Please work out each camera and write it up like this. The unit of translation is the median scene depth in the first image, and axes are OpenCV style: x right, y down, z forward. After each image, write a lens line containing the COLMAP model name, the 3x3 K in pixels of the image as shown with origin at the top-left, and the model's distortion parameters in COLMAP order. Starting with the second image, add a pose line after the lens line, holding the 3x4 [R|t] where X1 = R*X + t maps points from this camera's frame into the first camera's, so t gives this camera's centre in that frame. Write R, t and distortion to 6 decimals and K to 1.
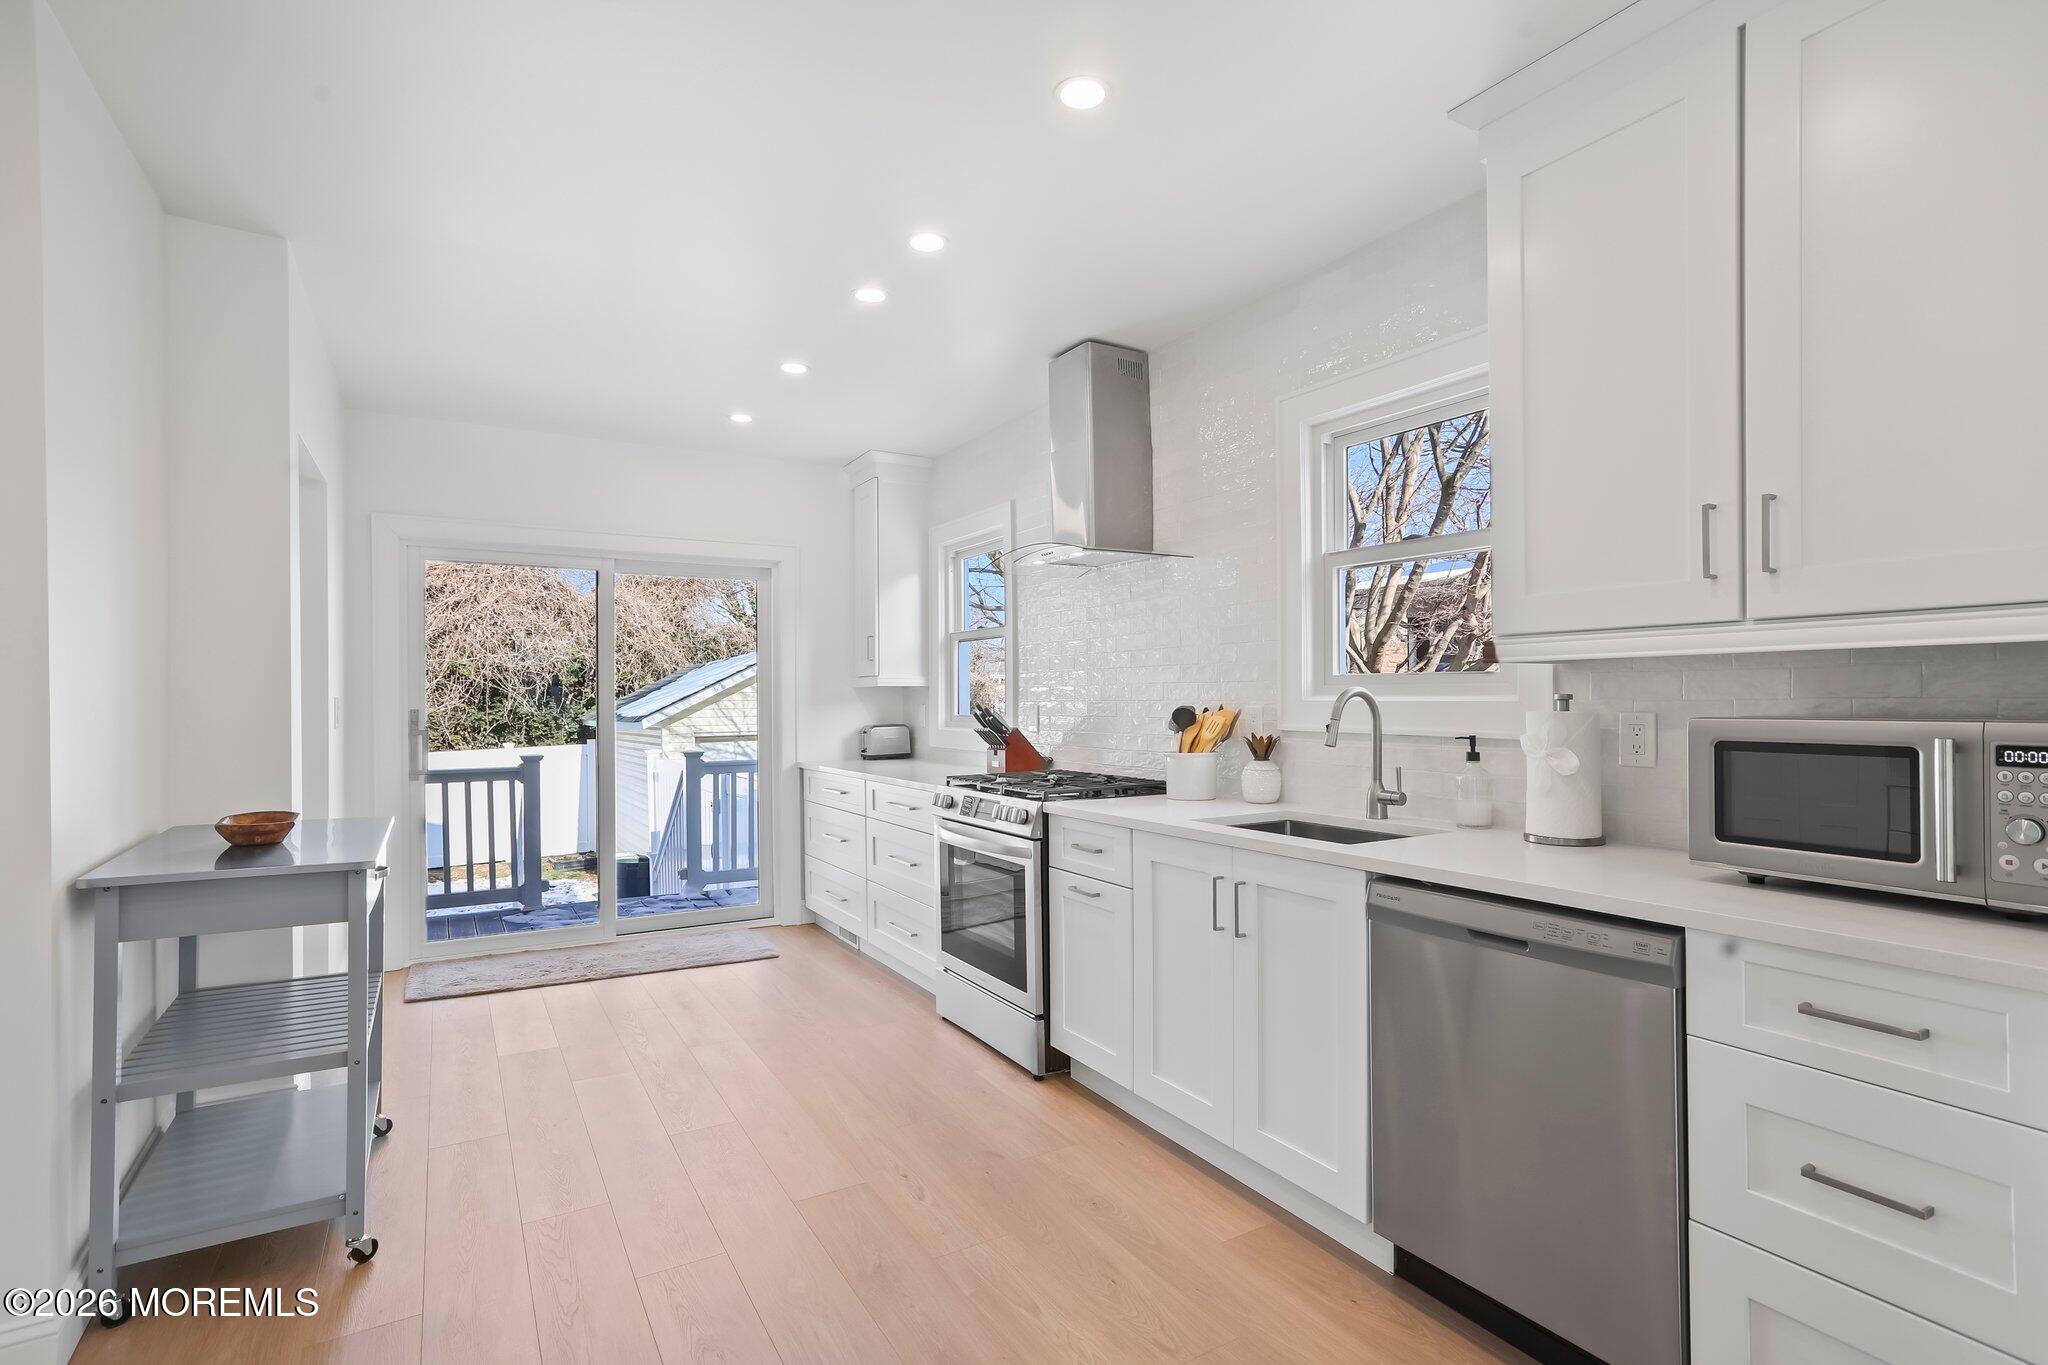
lens RADIAL K [[987.0, 0, 1015.5], [0, 987.0, 690.4], [0, 0, 1]] dist [-0.016623, 0.000739]
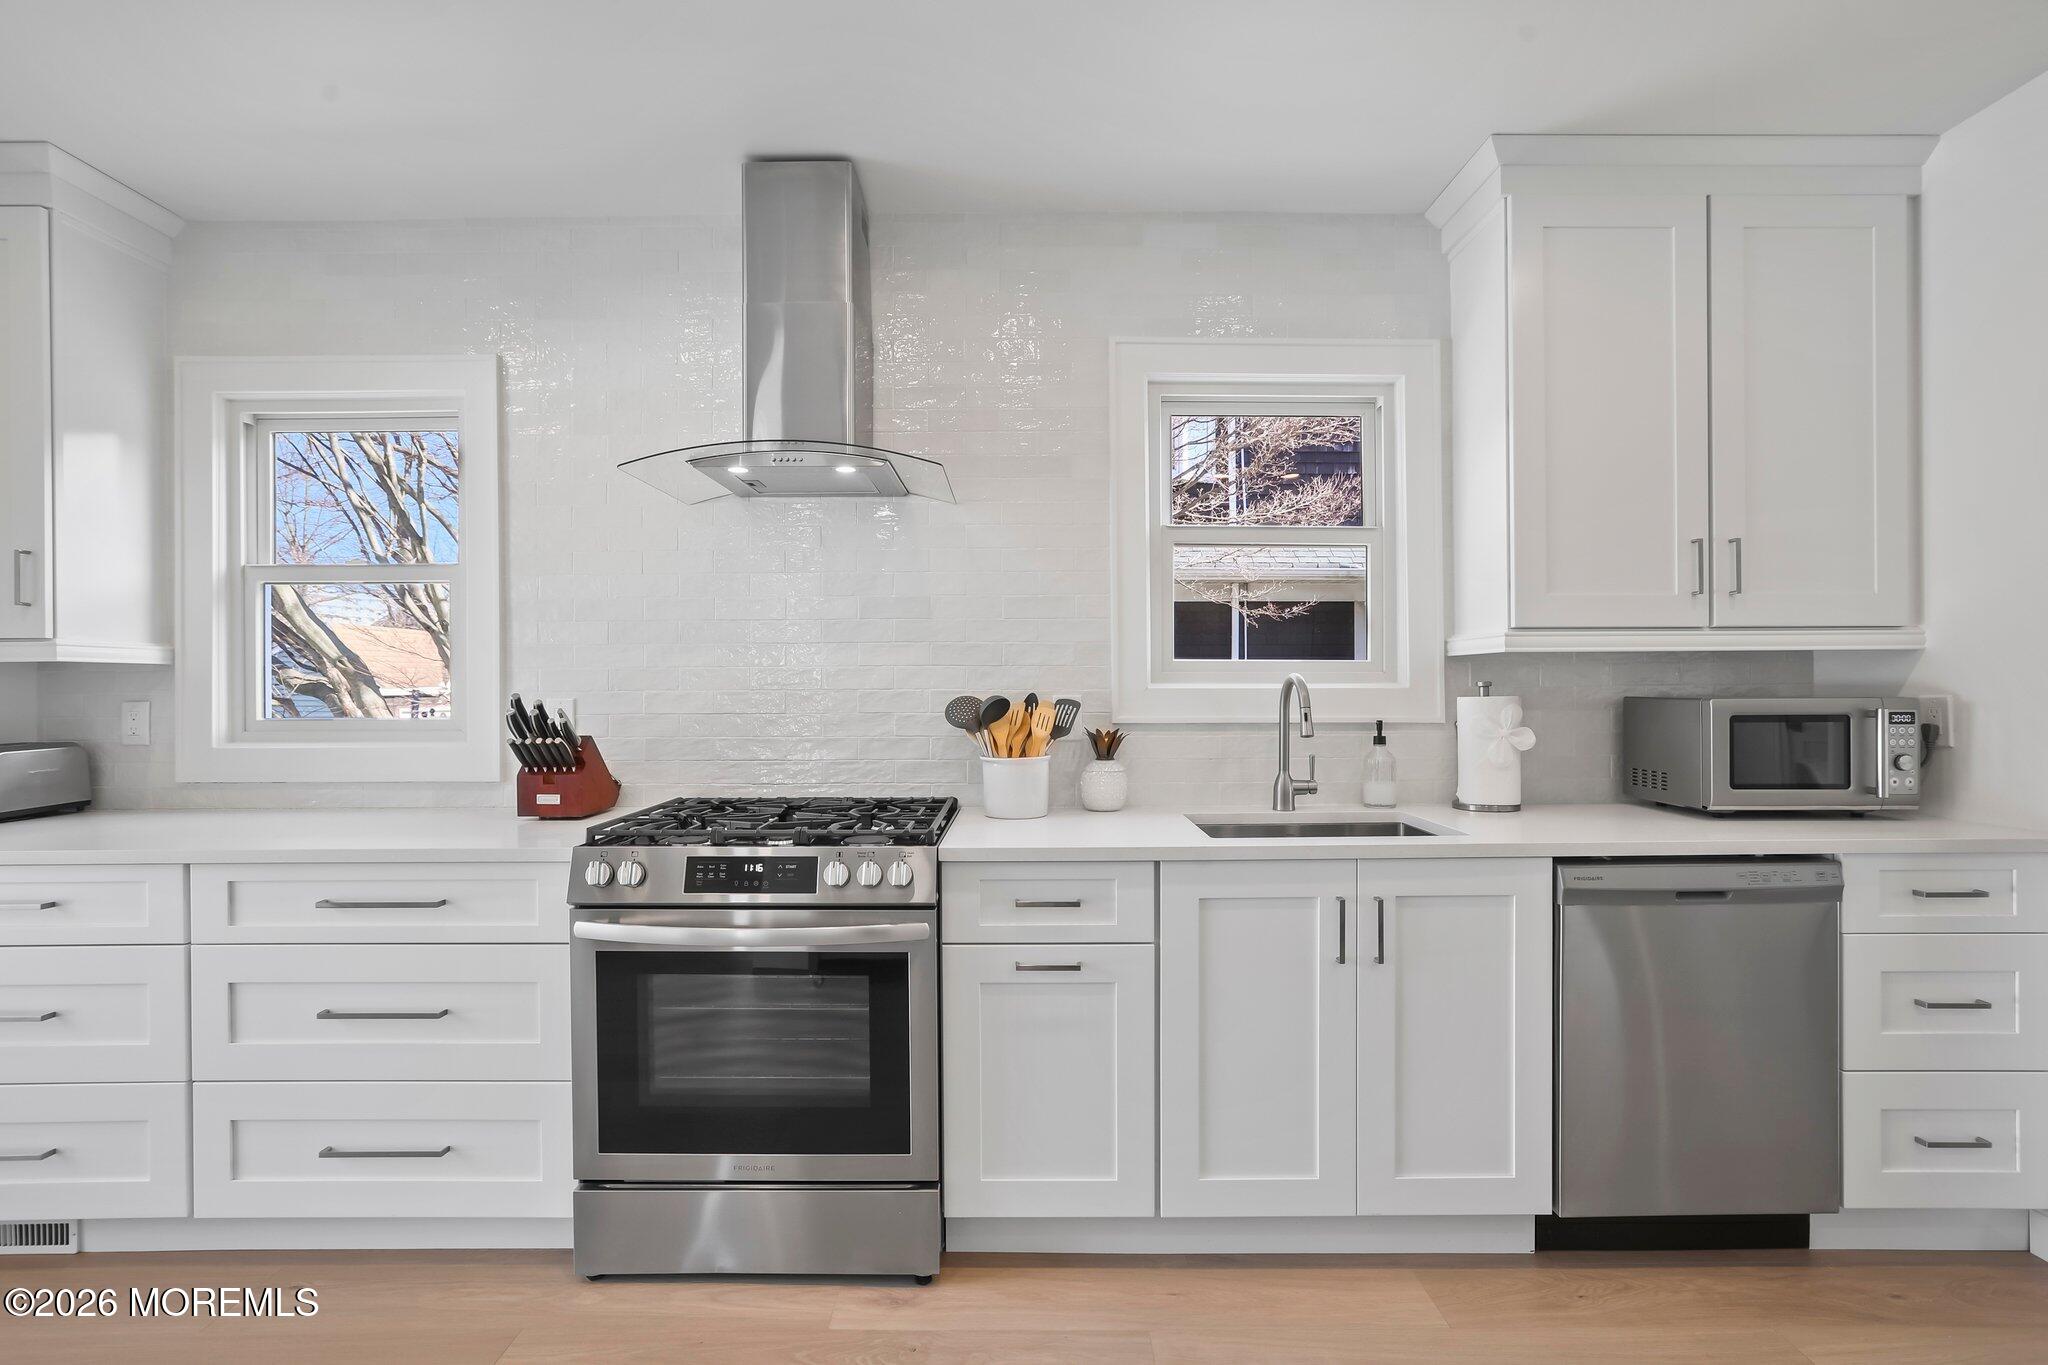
lens RADIAL K [[922.0, 0, 1024.3], [0, 922.0, 687.3], [0, 0, 1]] dist [-0.012075, 0.001051]
pose [[0.499208, 0.003718, 0.866474, -0.582367], [-0.004920, 0.999987, -0.001456, 0.012970], [-0.866468, -0.003536, 0.499219, 0.819037]]
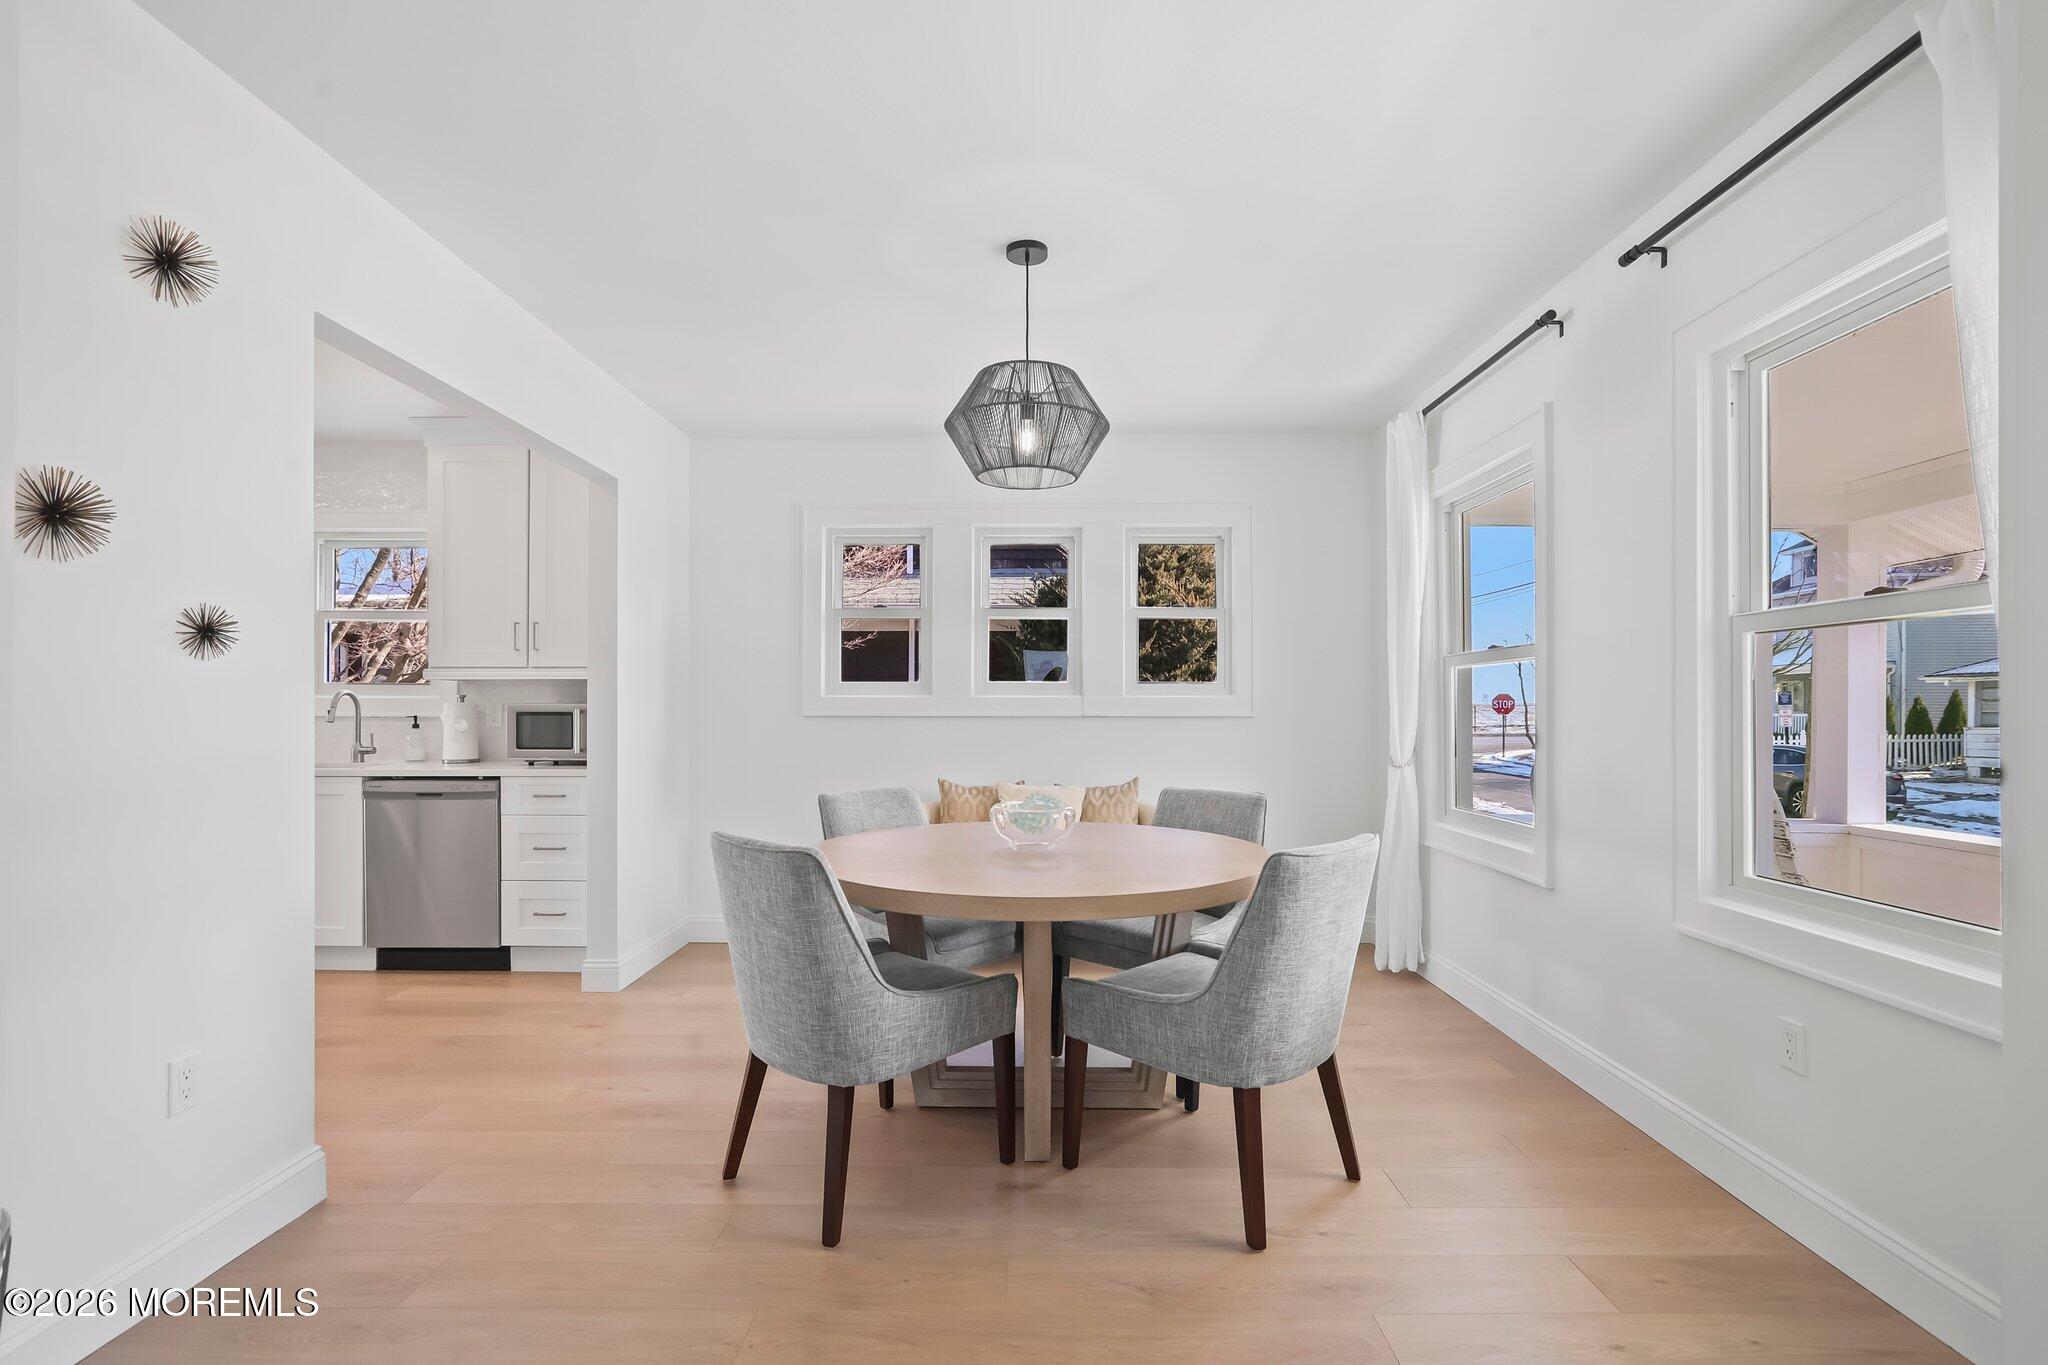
lens RADIAL K [[922.0, 0, 1033.3], [0, 922.0, 710.2], [0, 0, 1]] dist [-0.012075, 0.001051]
pose [[0.506070, 0.003522, 0.862485, -0.497449], [-0.009803, 0.999951, 0.001669, 0.019337], [-0.862437, -0.009300, 0.506079, -1.005698]]
